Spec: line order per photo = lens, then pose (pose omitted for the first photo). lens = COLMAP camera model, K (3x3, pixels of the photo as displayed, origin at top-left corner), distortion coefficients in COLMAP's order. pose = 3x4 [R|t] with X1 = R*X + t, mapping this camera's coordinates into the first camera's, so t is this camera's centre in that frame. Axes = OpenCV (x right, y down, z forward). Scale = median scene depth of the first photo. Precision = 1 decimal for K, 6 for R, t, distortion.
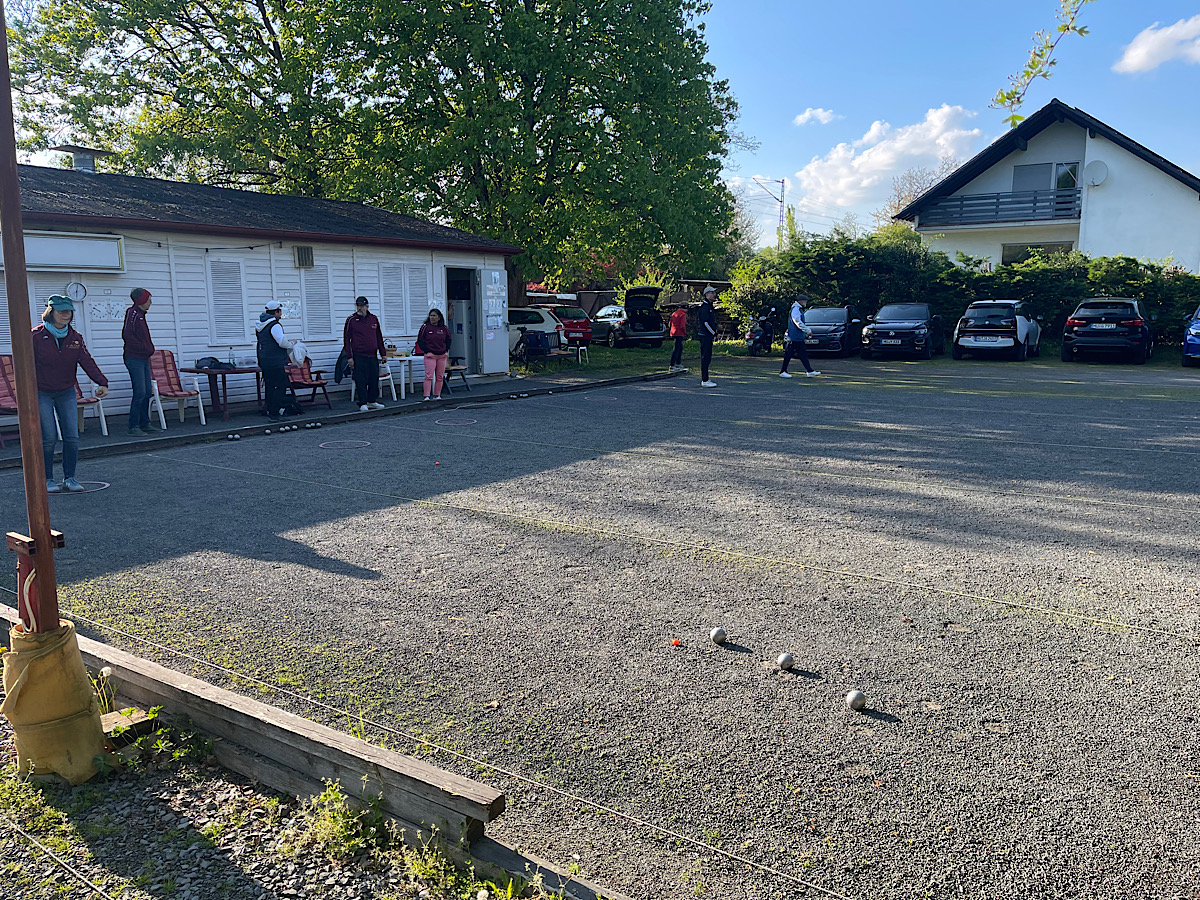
lens RADIAL K [[900.7, 0, 596.9], [0, 900.7, 447.2], [0, 0, 1]] dist [0.059869, -0.073890]
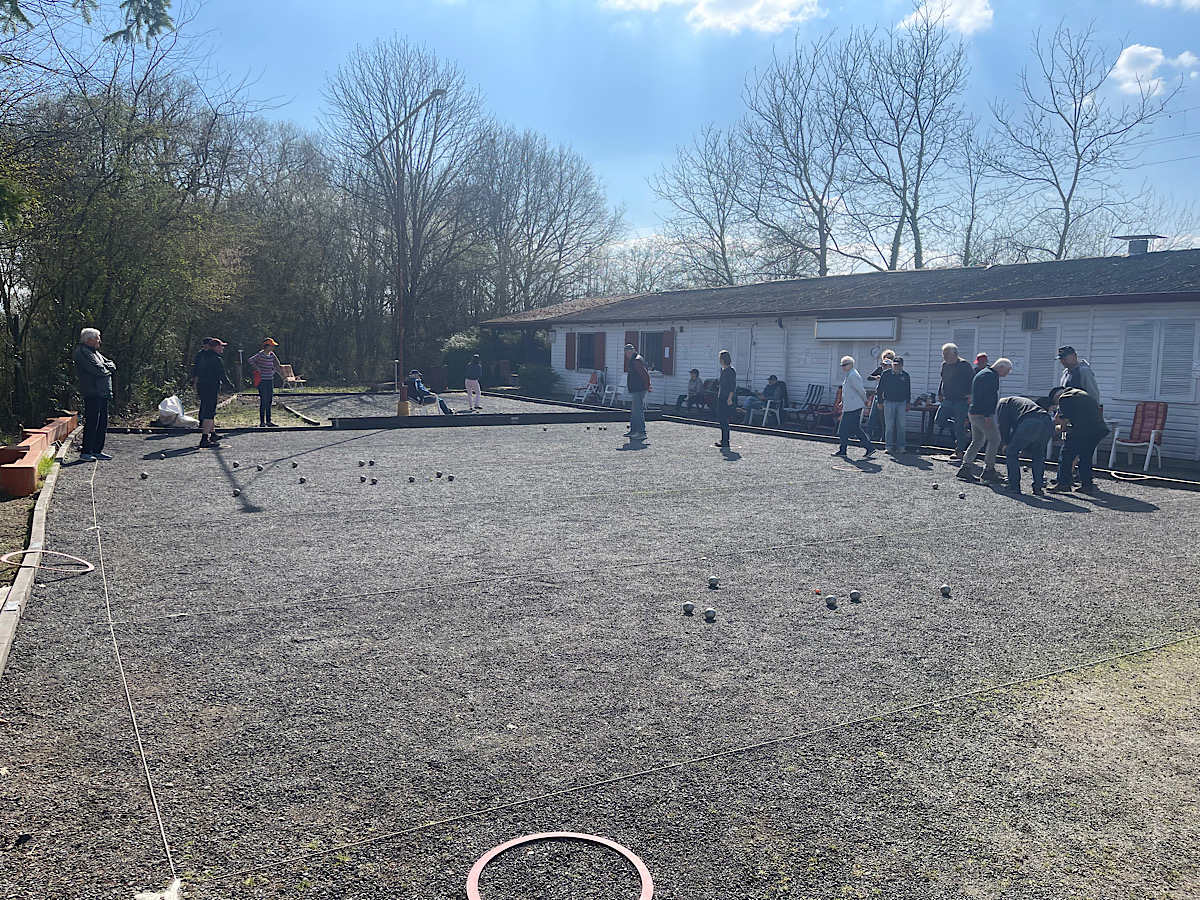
lens RADIAL K [[900.7, 0, 596.9], [0, 900.7, 447.2], [0, 0, 1]] dist [0.059869, -0.073890]
pose [[-0.443272, 0.090024, -0.891855, 0.829030], [-0.156847, 0.971805, 0.176051, -0.151770], [0.882558, 0.217923, -0.416653, 0.908737]]
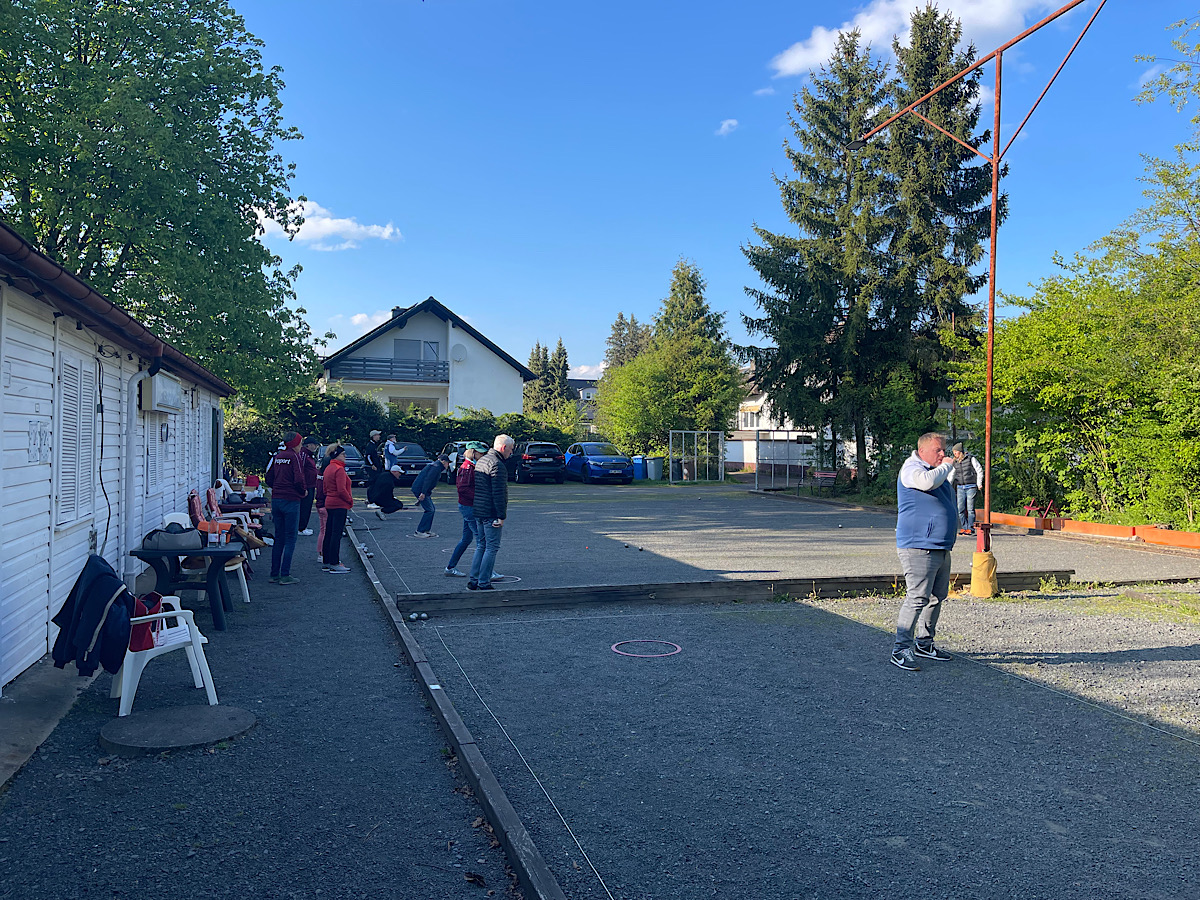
lens RADIAL K [[900.7, 0, 596.9], [0, 900.7, 447.2], [0, 0, 1]] dist [0.059869, -0.073890]
pose [[0.619758, 0.006669, 0.784765, -0.768132], [0.107661, 0.989787, -0.093435, -0.003190], [-0.777373, 0.142396, 0.612711, -0.003285]]
